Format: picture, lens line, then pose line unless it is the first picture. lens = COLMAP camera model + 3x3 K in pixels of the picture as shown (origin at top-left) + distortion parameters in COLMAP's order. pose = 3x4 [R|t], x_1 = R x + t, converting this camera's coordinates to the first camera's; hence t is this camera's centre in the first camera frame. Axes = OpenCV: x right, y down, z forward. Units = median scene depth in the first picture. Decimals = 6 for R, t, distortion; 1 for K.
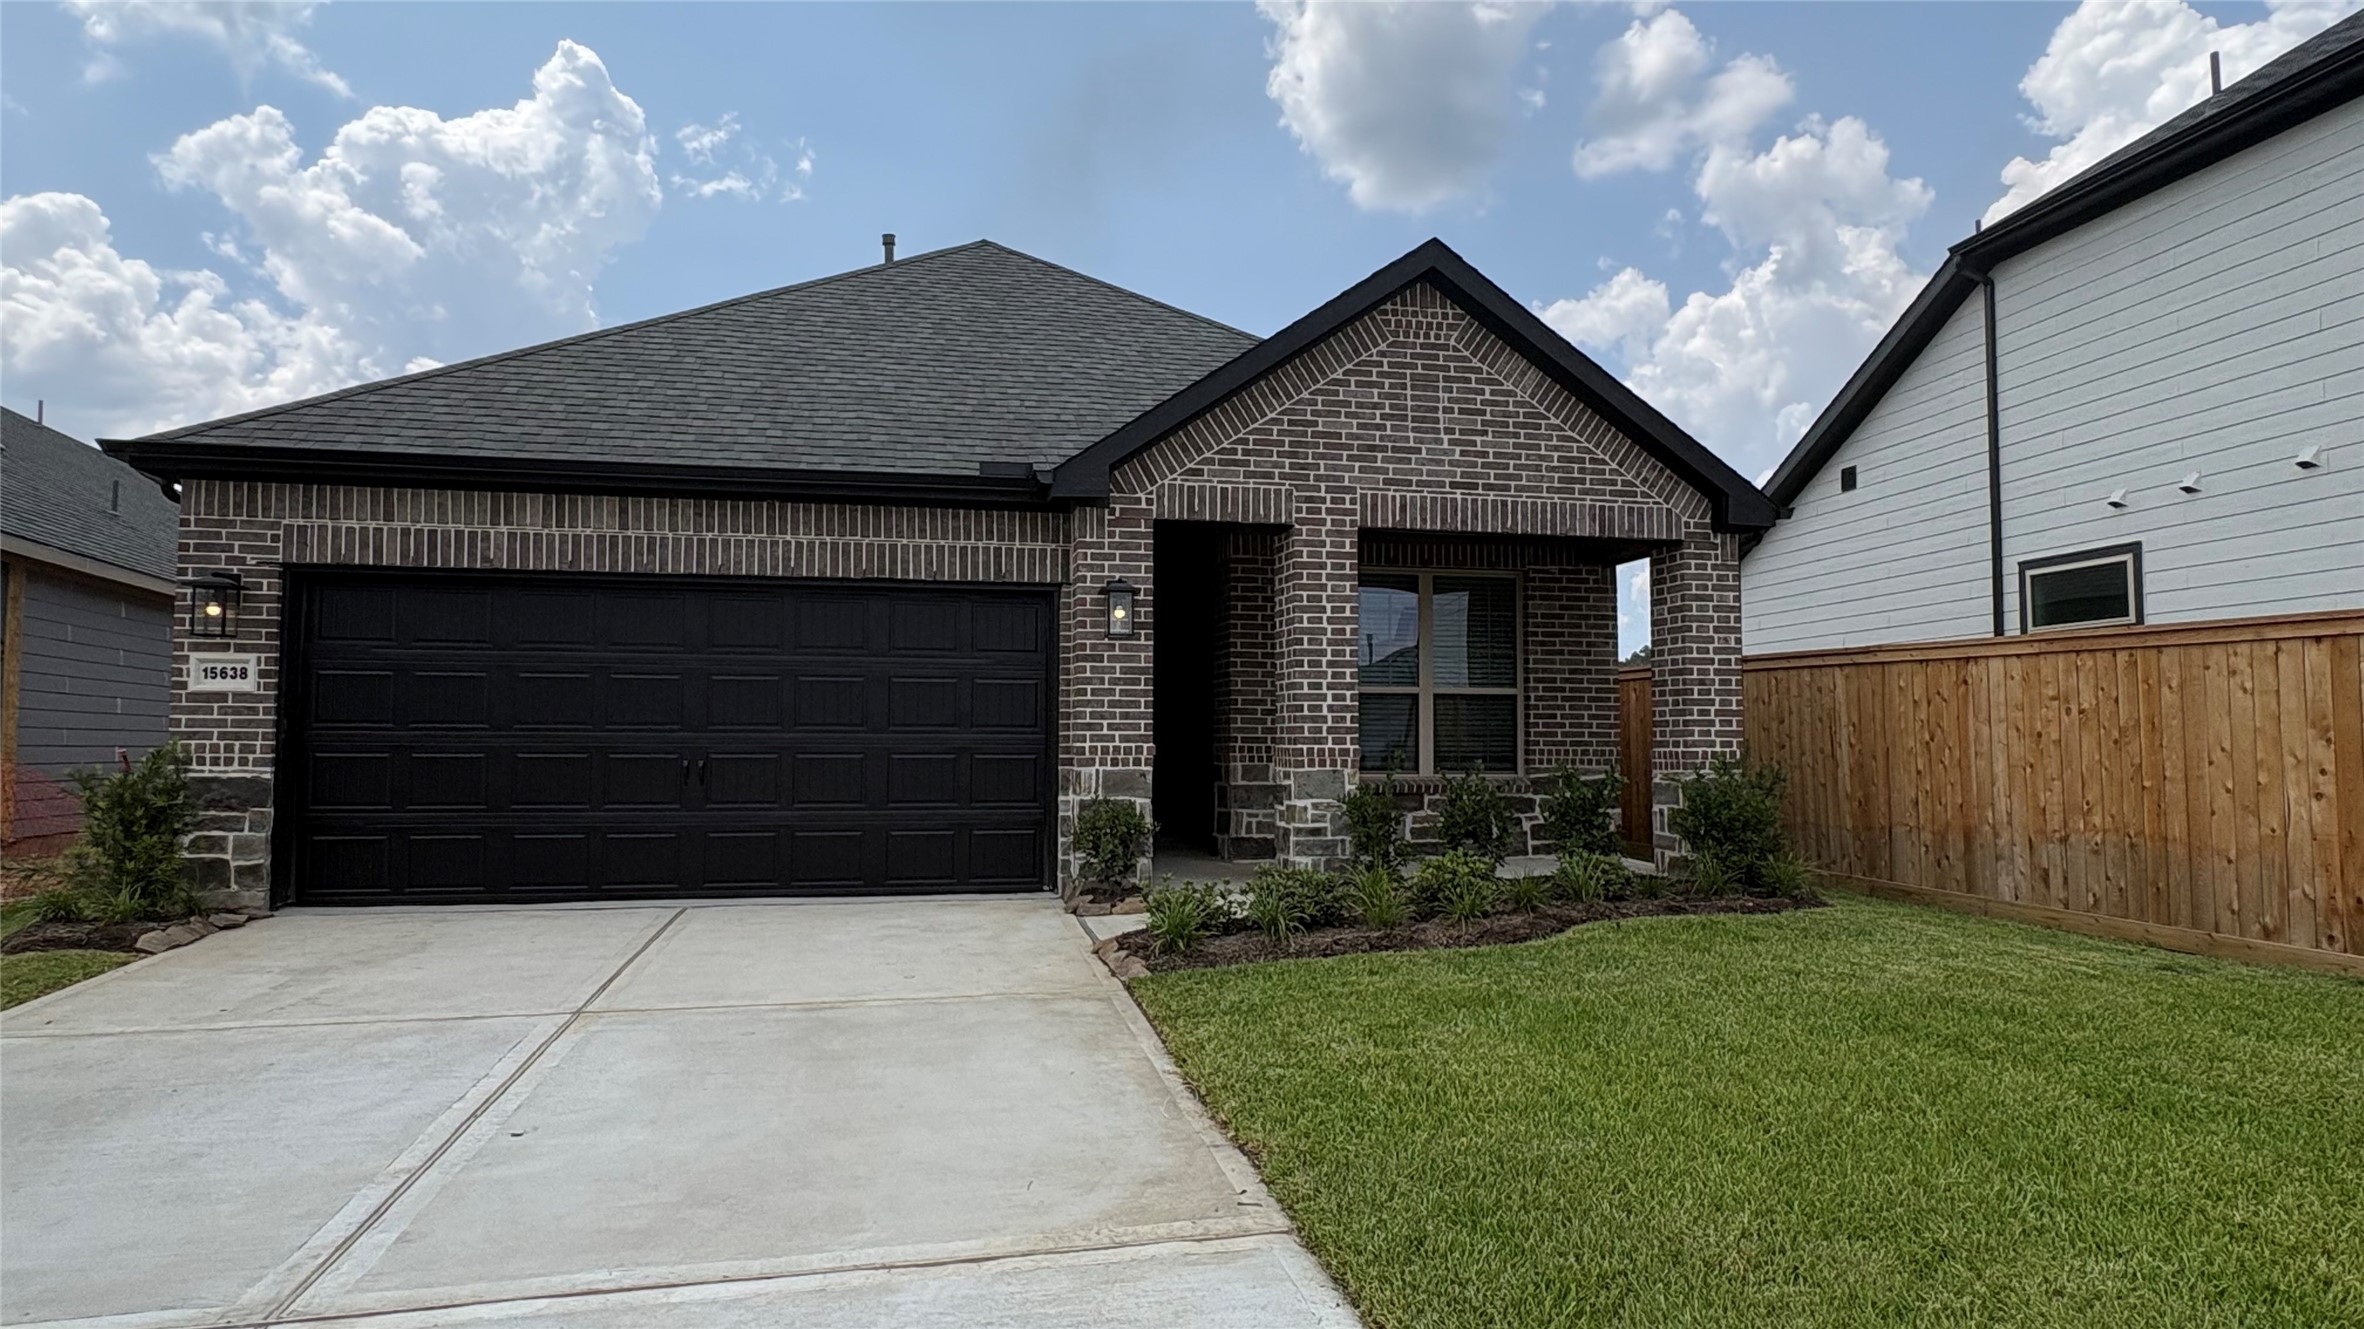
lens RADIAL K [[1352.9, 0, 1182.0], [0, 1352.9, 664.5], [0, 0, 1]] dist [-0.015345, 0.000545]
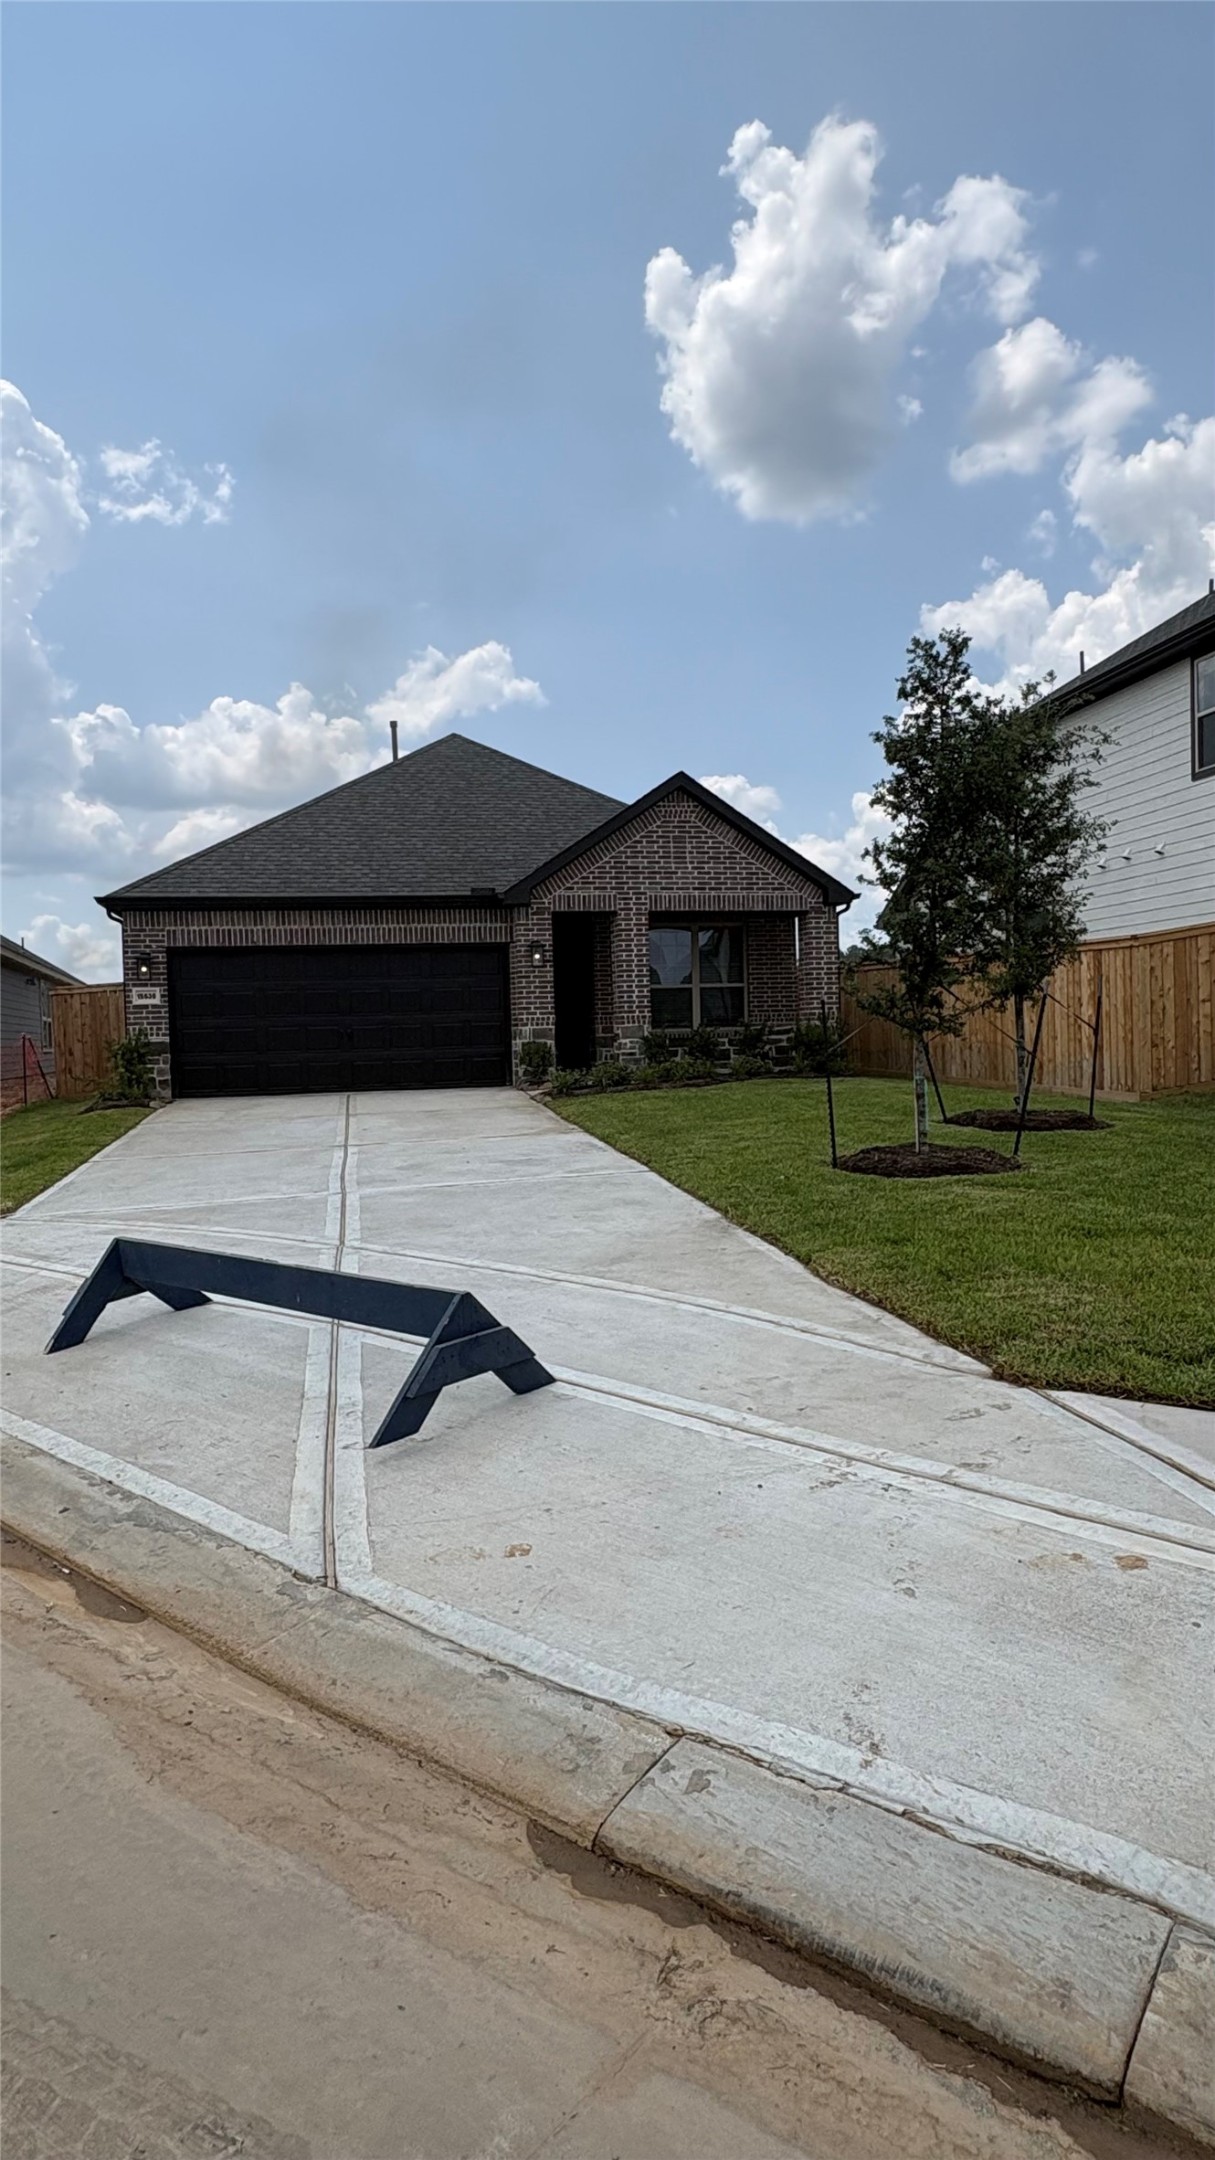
lens RADIAL K [[1236.2, 0, 607.5], [0, 1236.2, 1080.0], [0, 0, 1]] dist [-0.015345, 0.000545]
pose [[0.999554, -0.028995, 0.007194, 0.045381], [0.028095, 0.994227, 0.103549, -0.041156], [-0.010155, -0.103301, 0.994598, -0.968583]]
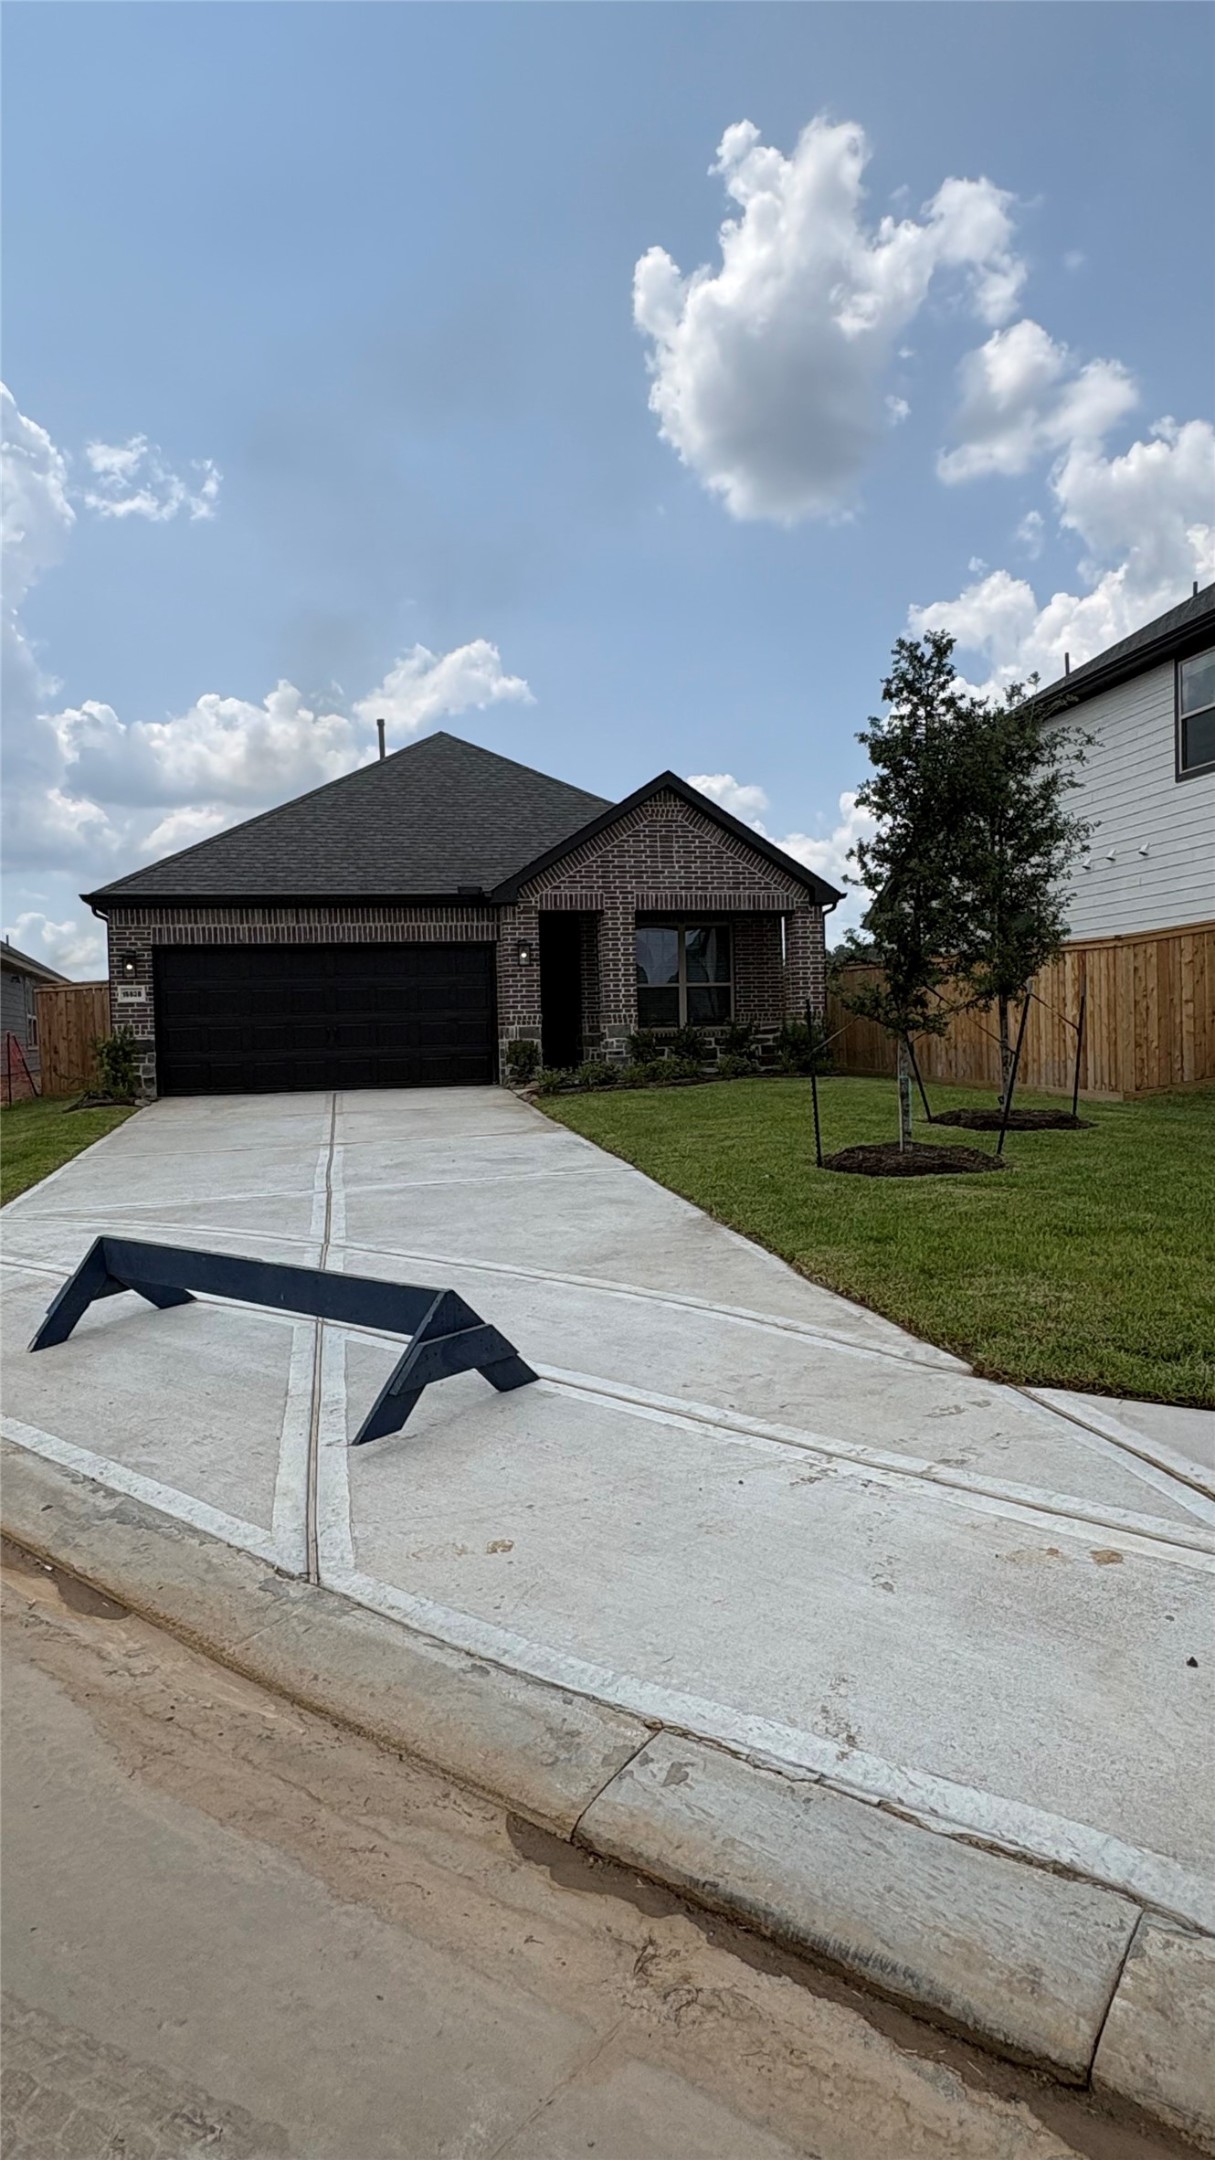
lens RADIAL K [[1236.2, 0, 607.5], [0, 1236.2, 1080.0], [0, 0, 1]] dist [-0.015345, 0.000545]
pose [[0.999473, -0.027450, 0.017343, 0.046647], [0.025487, 0.994176, 0.104709, -0.041277], [-0.020116, -0.104212, 0.994352, -0.970352]]
